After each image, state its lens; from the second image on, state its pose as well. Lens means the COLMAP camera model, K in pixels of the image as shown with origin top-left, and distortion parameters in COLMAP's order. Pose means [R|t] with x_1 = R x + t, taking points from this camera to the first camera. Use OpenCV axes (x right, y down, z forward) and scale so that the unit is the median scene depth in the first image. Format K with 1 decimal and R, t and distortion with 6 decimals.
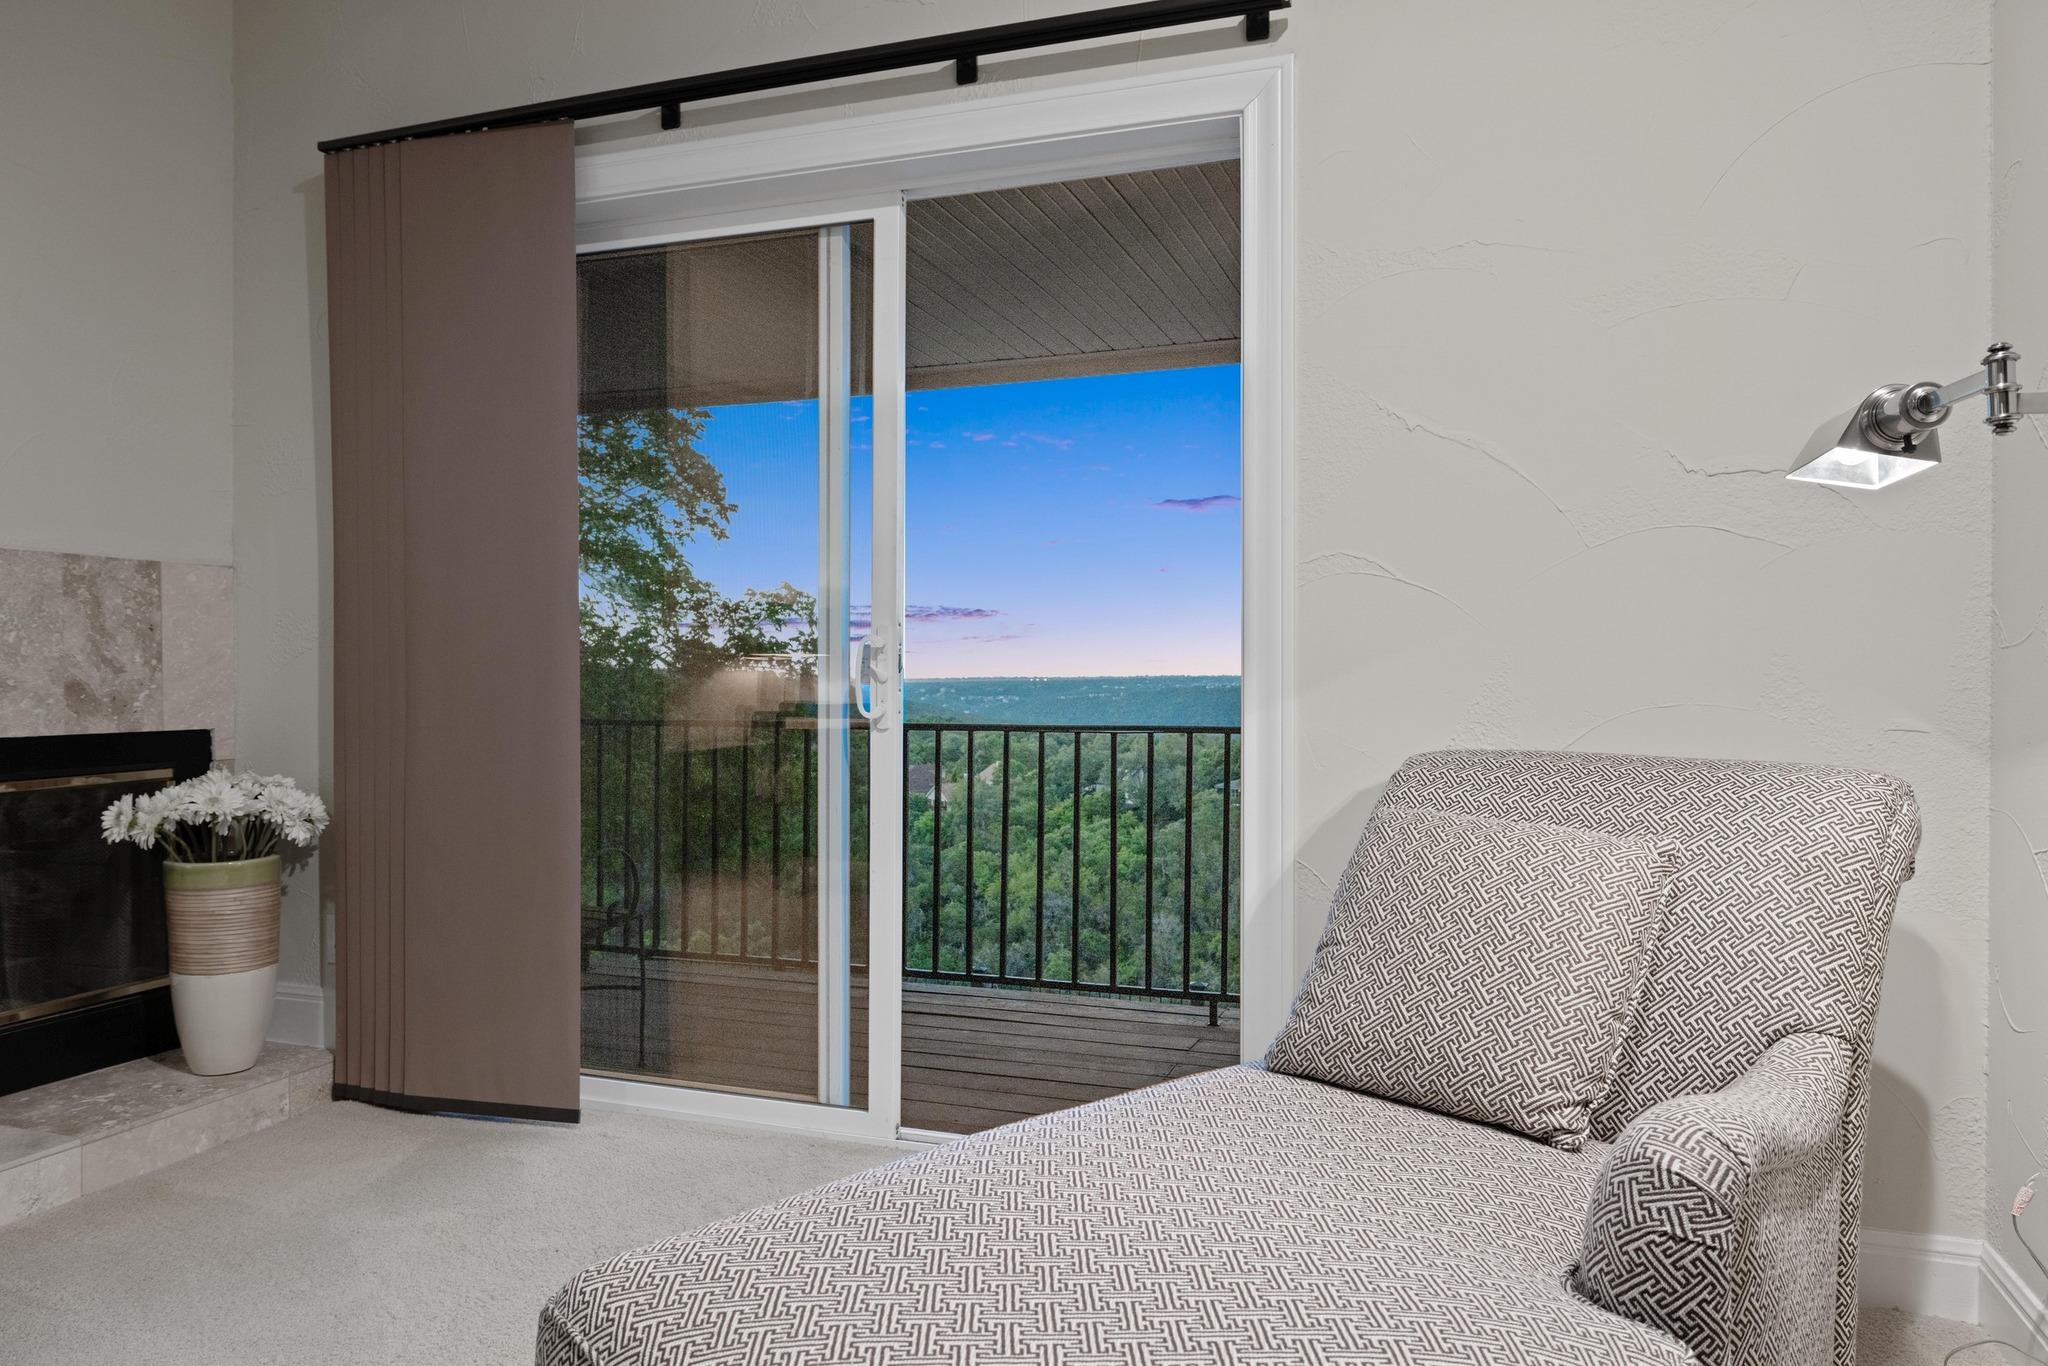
lens RADIAL K [[1329.0, 0, 1023.8], [0, 1329.0, 682.0], [0, 0, 1]] dist [-0.018367, -0.005042]
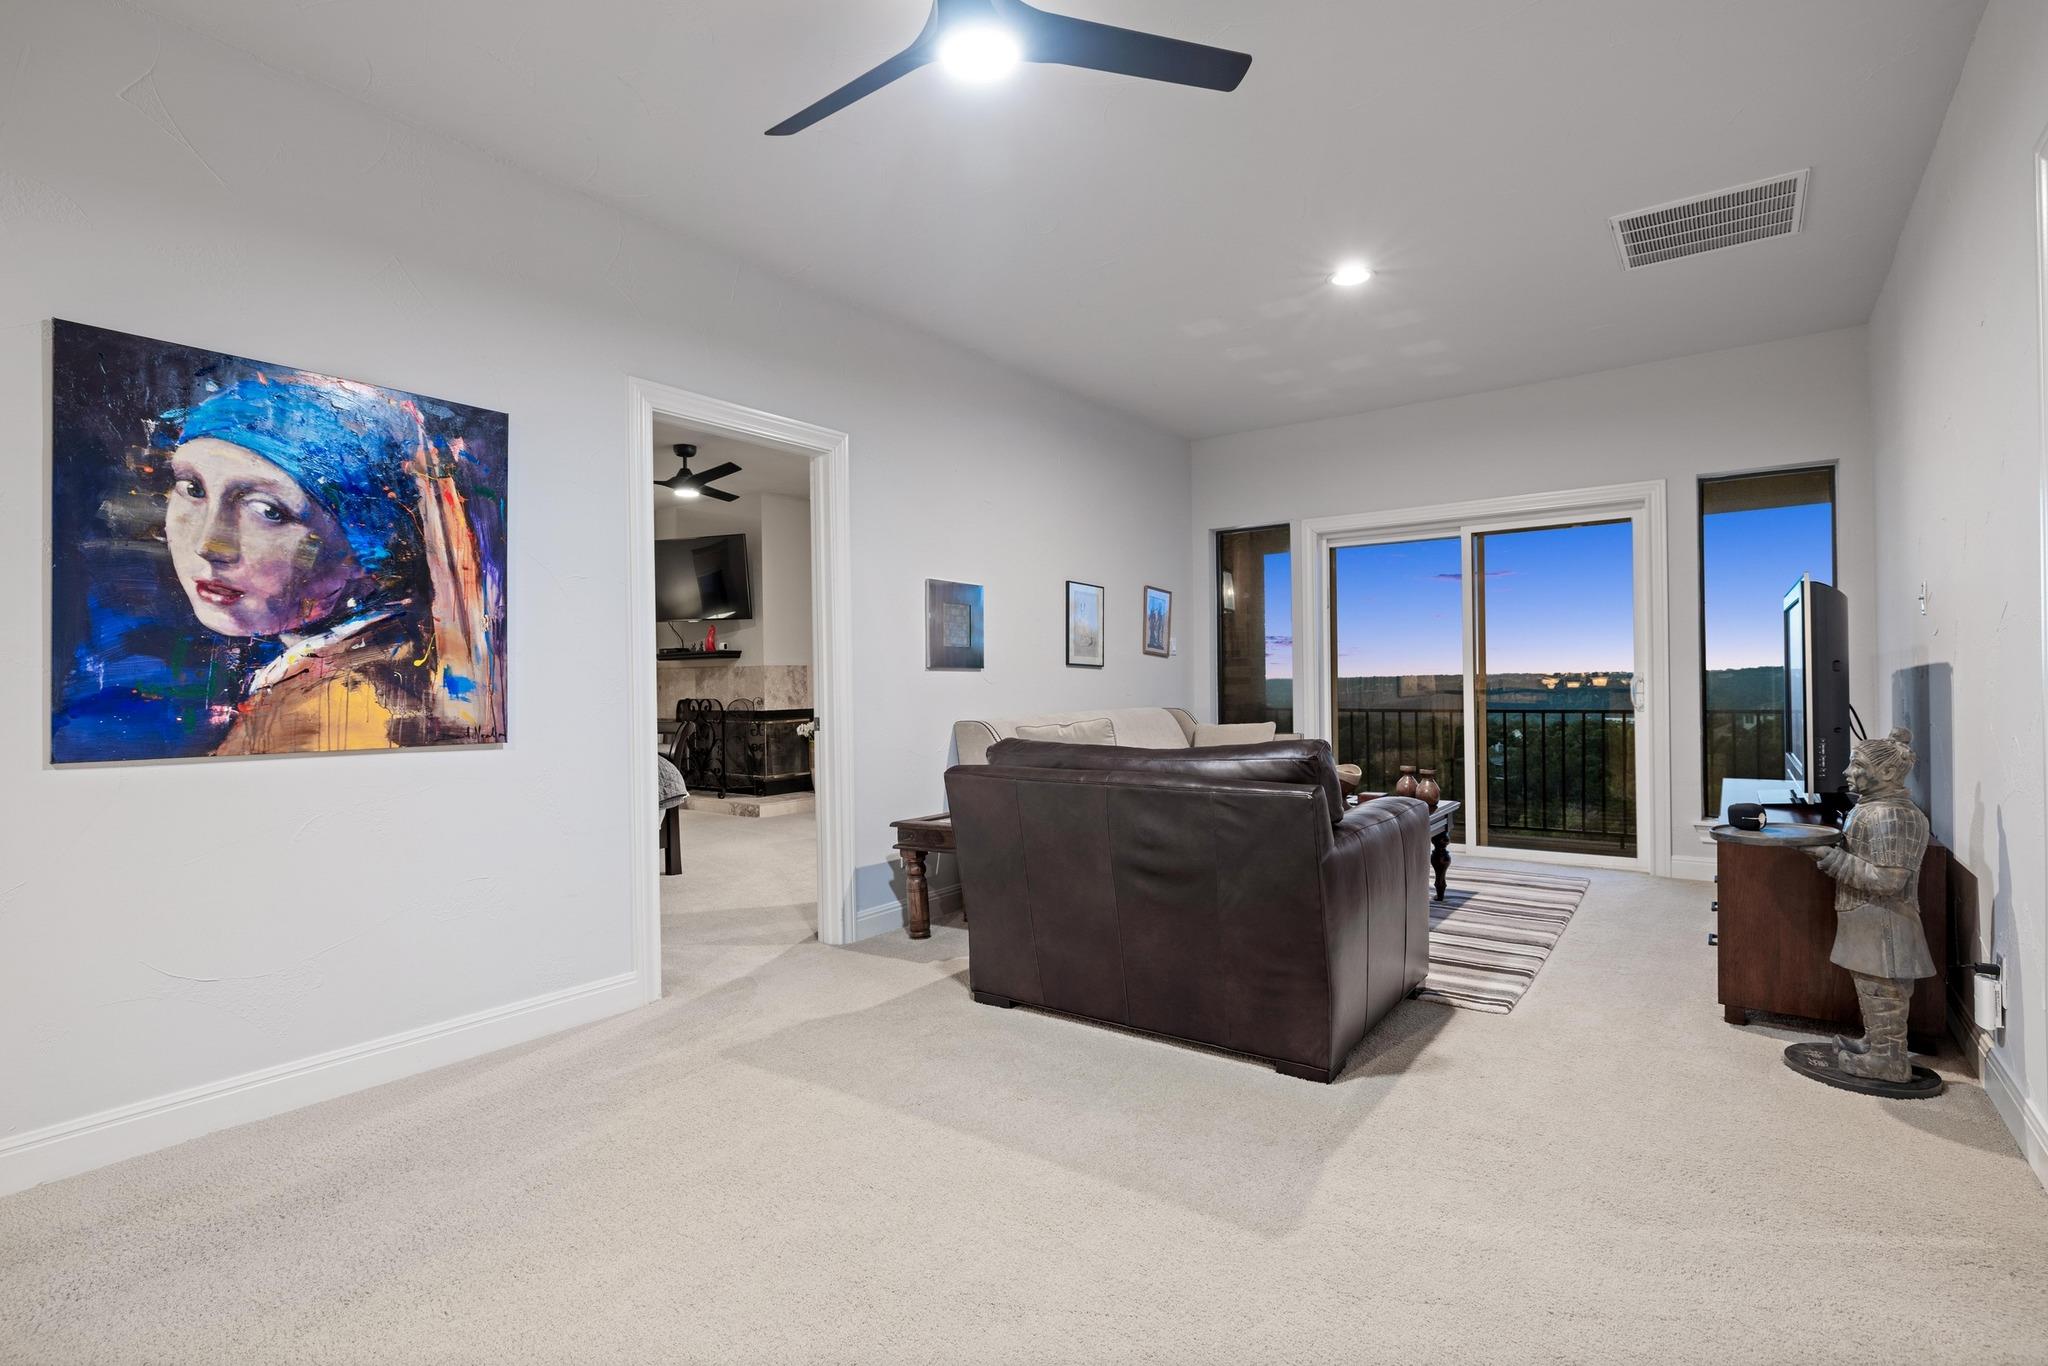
lens RADIAL K [[981.3, 0, 1025.0], [0, 981.3, 682.1], [0, 0, 1]] dist [0.002361, 0.000603]
pose [[0.954958, -0.012813, -0.296464, 0.881454], [0.012527, 0.999917, -0.002864, -0.027282], [0.296476, -0.000978, 0.955040, -1.696798]]
